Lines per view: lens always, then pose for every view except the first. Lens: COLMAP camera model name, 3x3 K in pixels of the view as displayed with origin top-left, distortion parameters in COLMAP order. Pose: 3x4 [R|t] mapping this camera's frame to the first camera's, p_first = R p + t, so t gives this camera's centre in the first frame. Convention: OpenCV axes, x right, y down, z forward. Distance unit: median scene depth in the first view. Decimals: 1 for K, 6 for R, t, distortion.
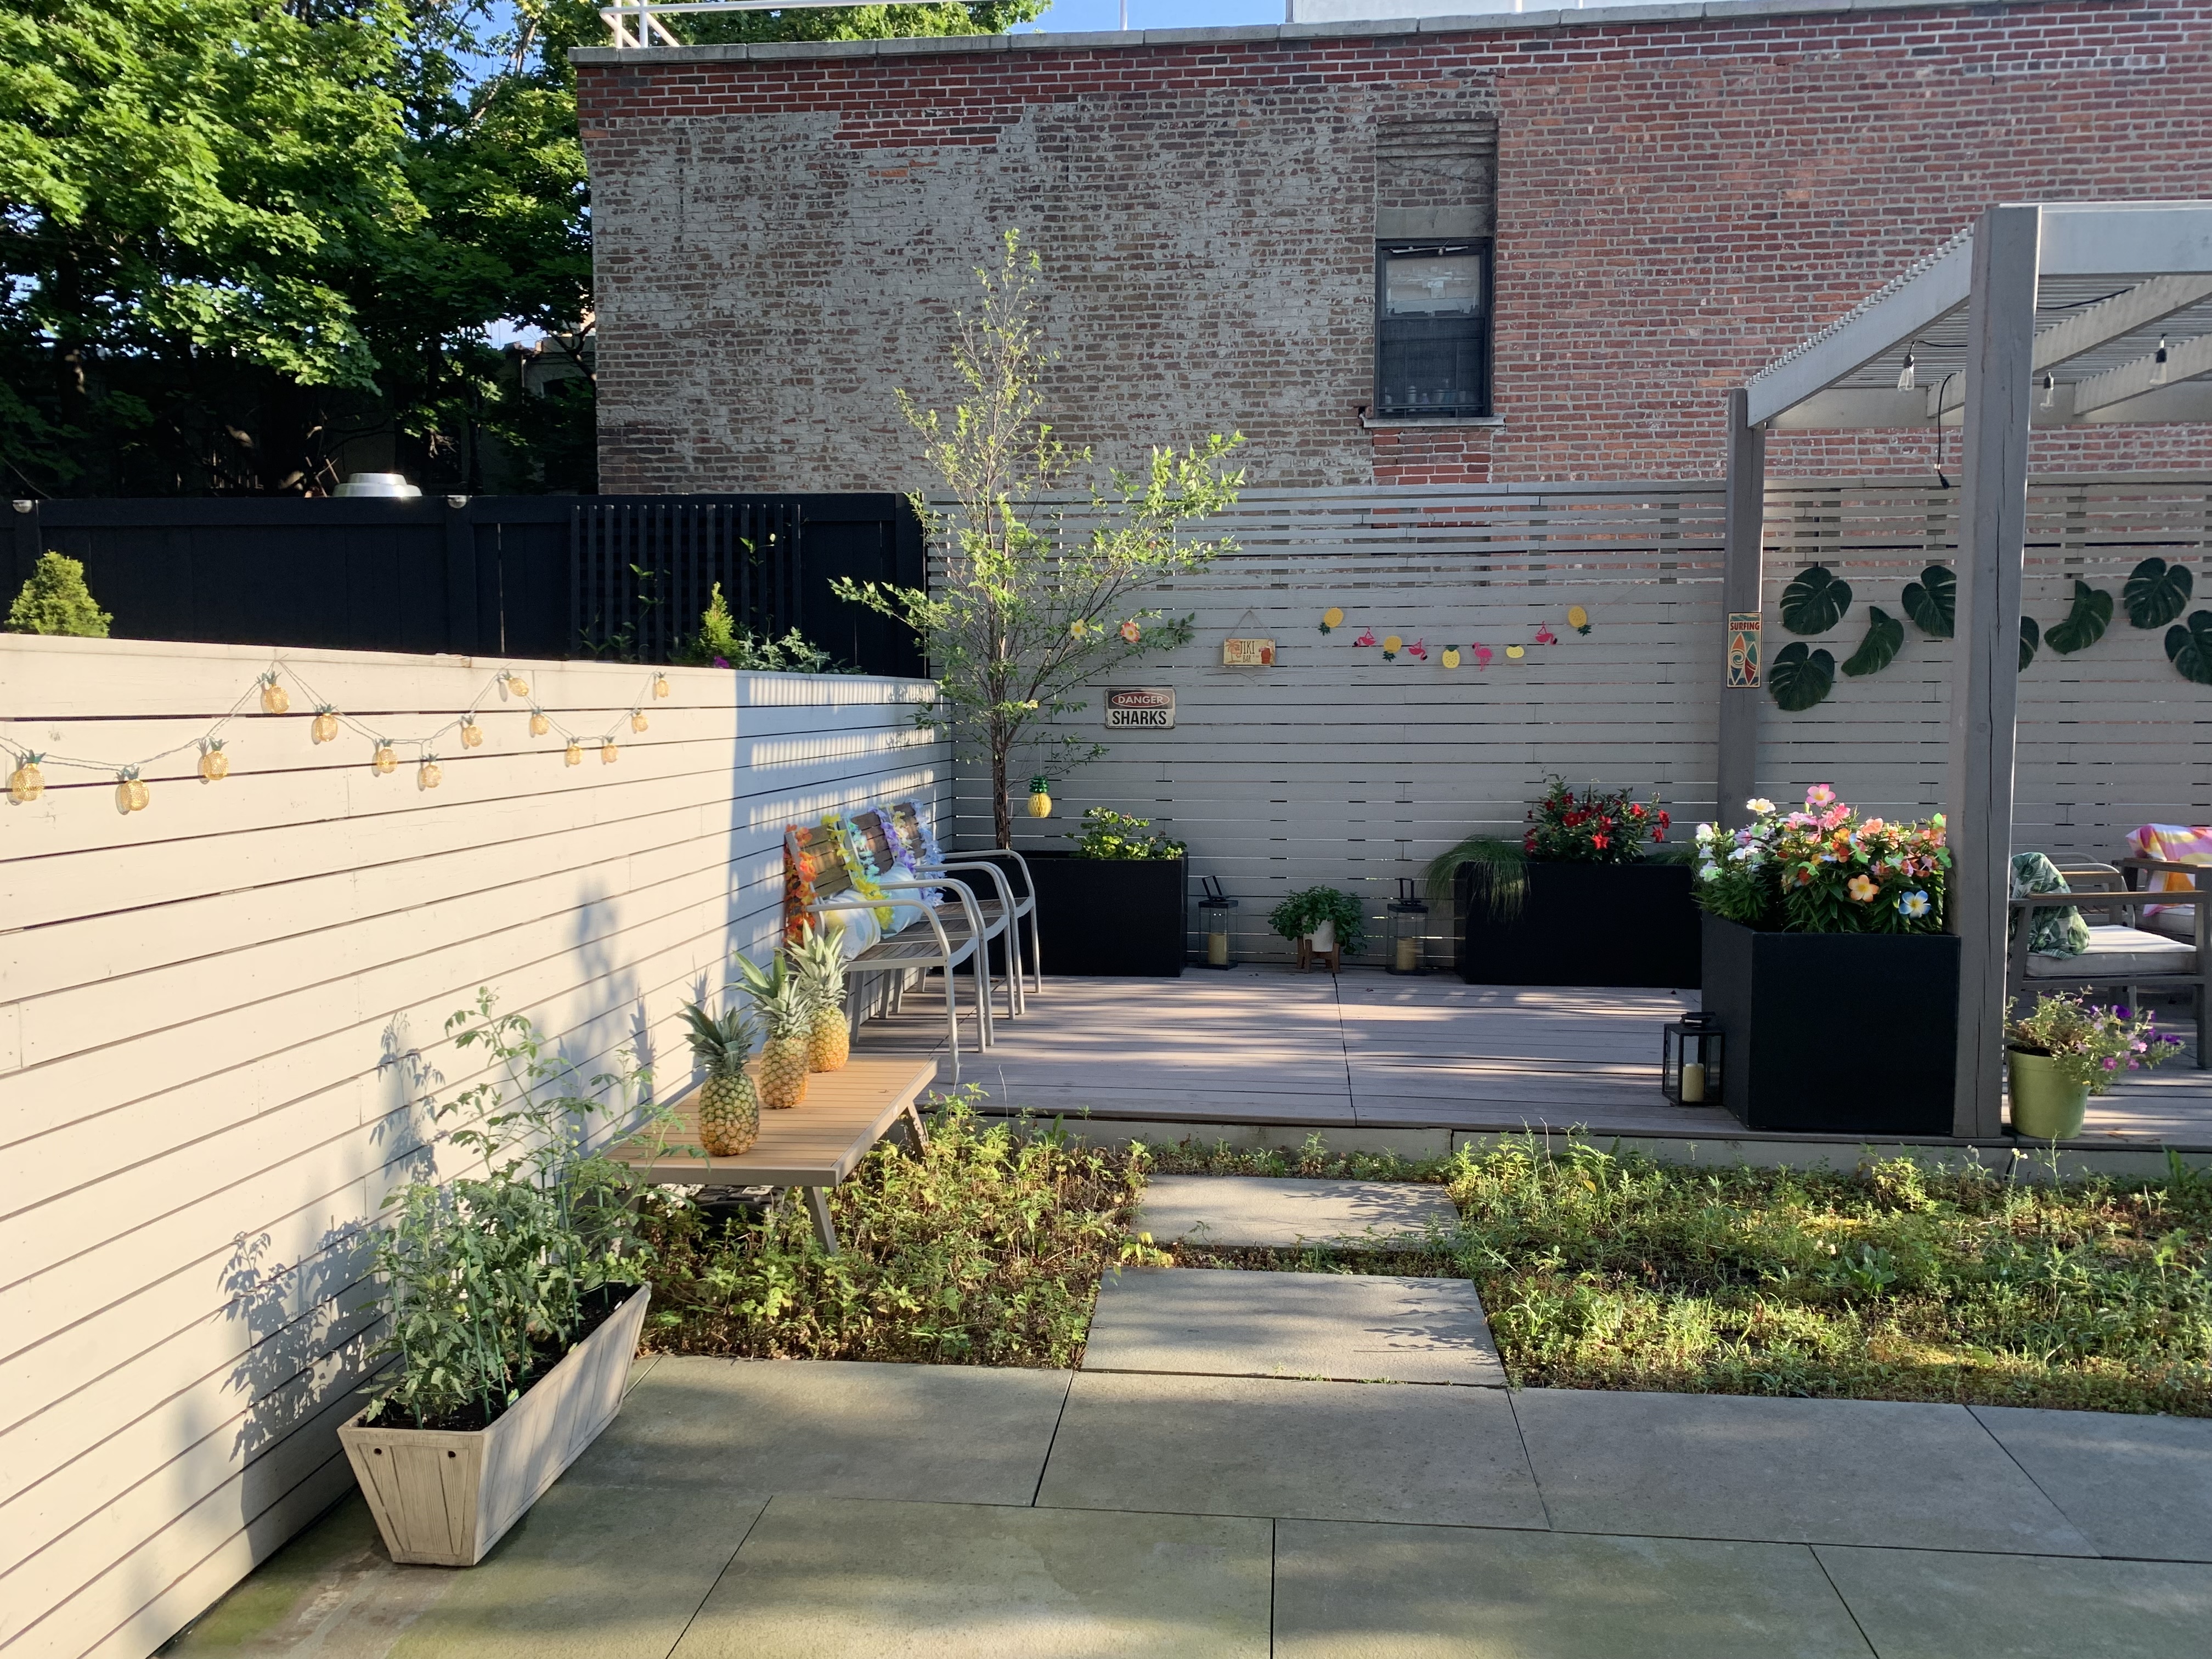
lens RADIAL K [[1717.9, 0, 1106.0], [0, 1717.9, 829.5], [0, 0, 1]] dist [-0.012027, -0.003342]
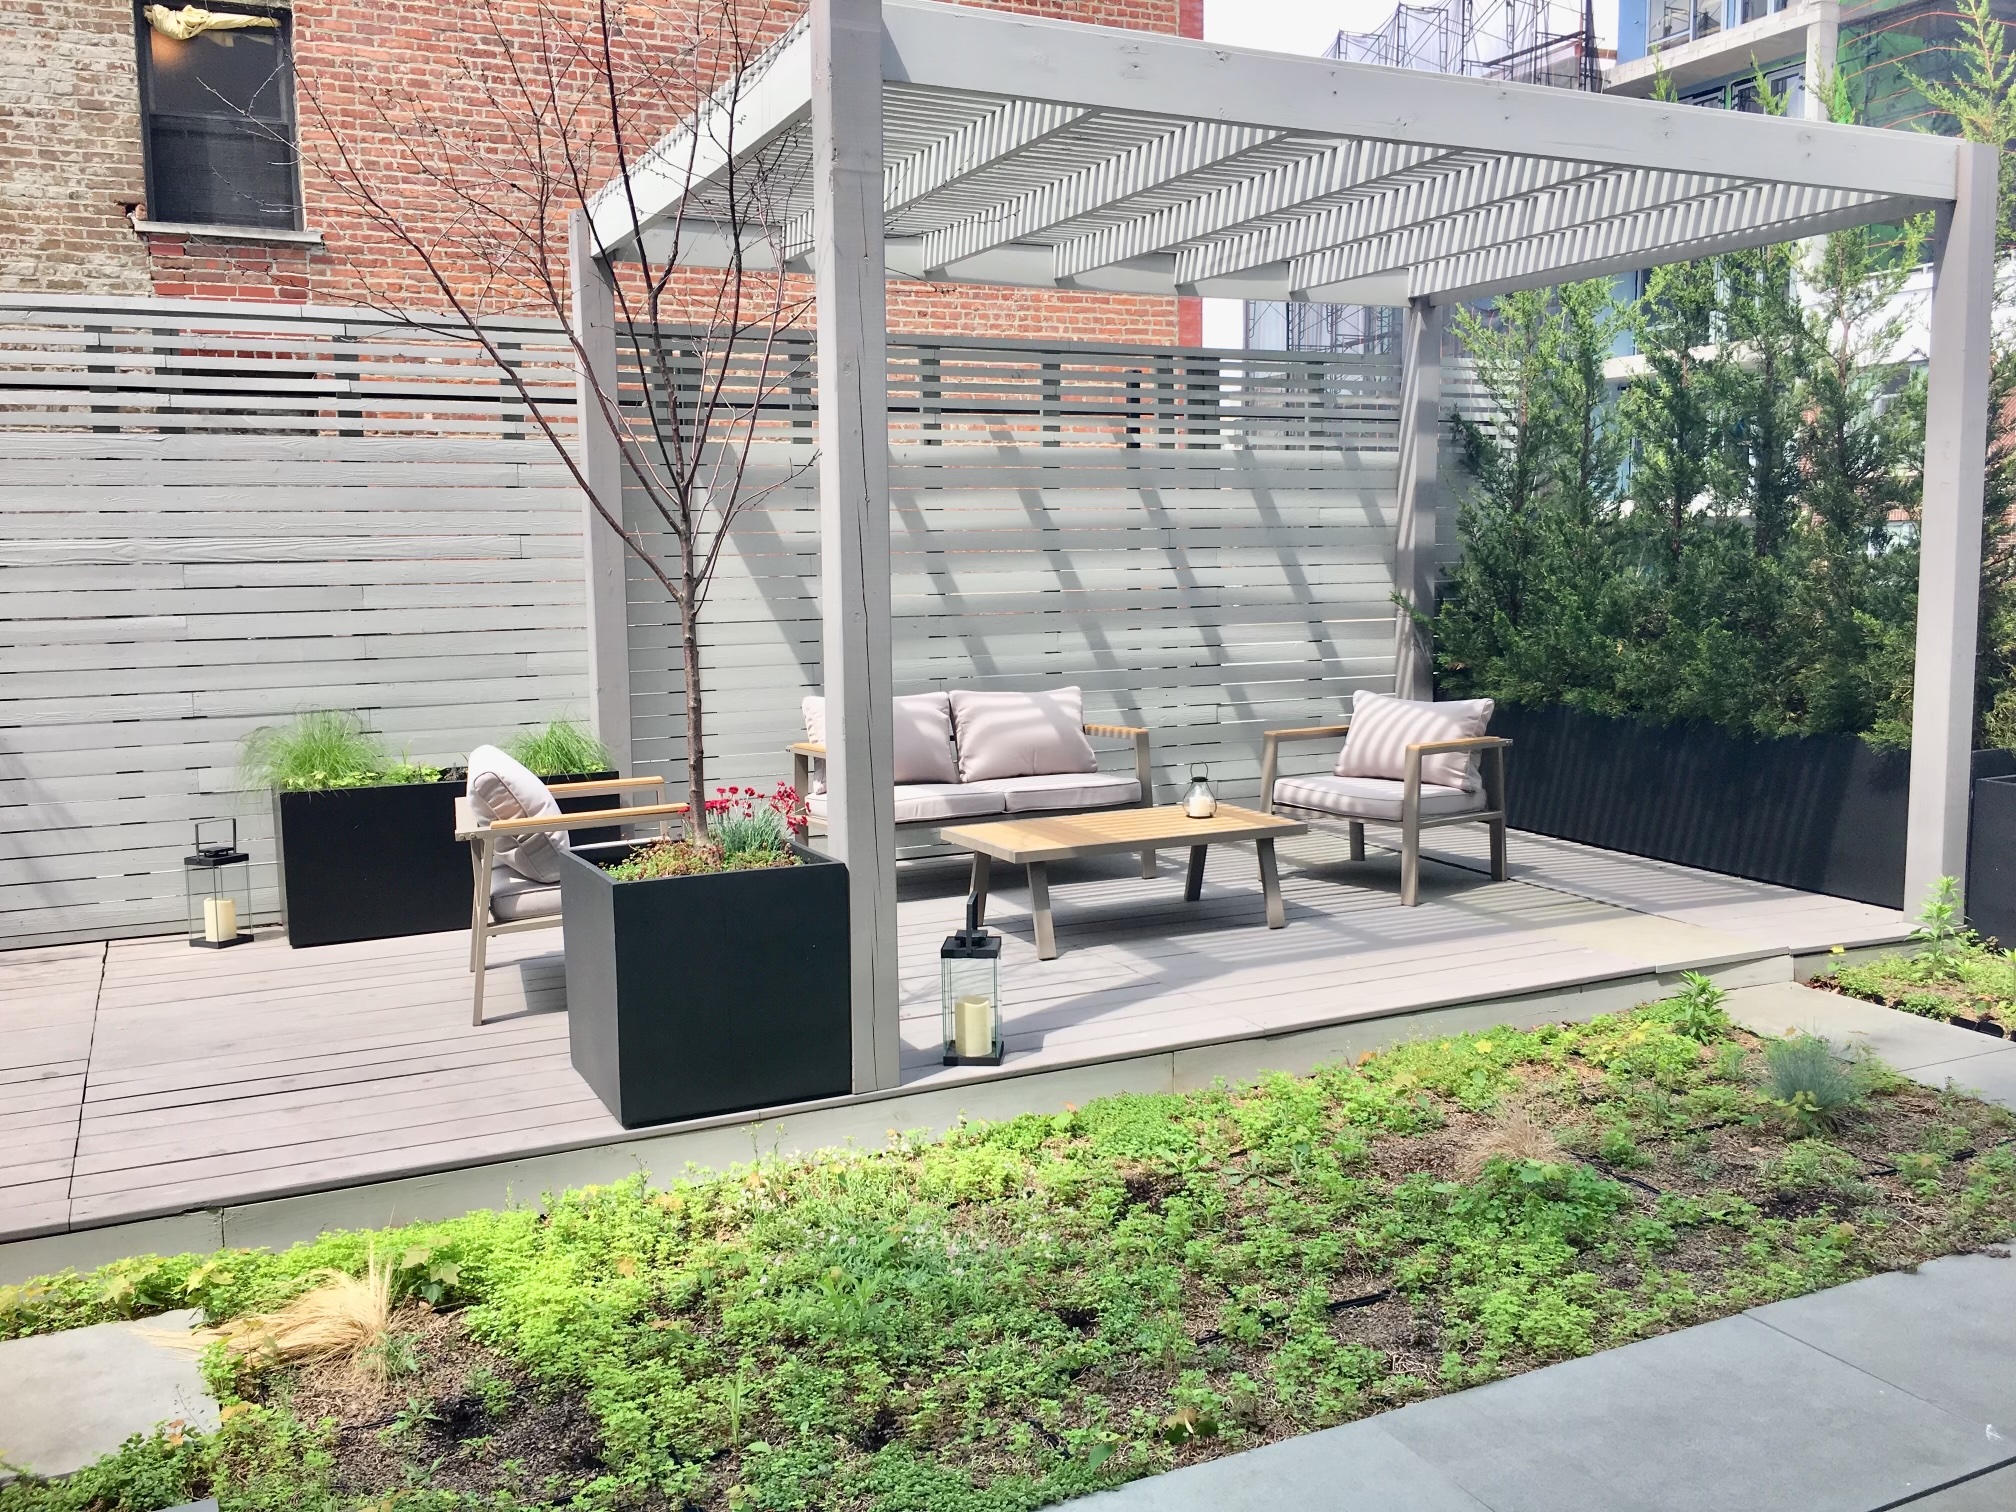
lens RADIAL K [[1715.1, 0, 1008.0], [0, 1715.1, 756.0], [0, 0, 1]] dist [0.138851, -0.200696]
pose [[0.848547, -0.073864, 0.523939, 0.049752], [0.053746, 0.997119, 0.053528, -0.013825], [-0.526383, -0.017261, 0.850072, 0.092778]]
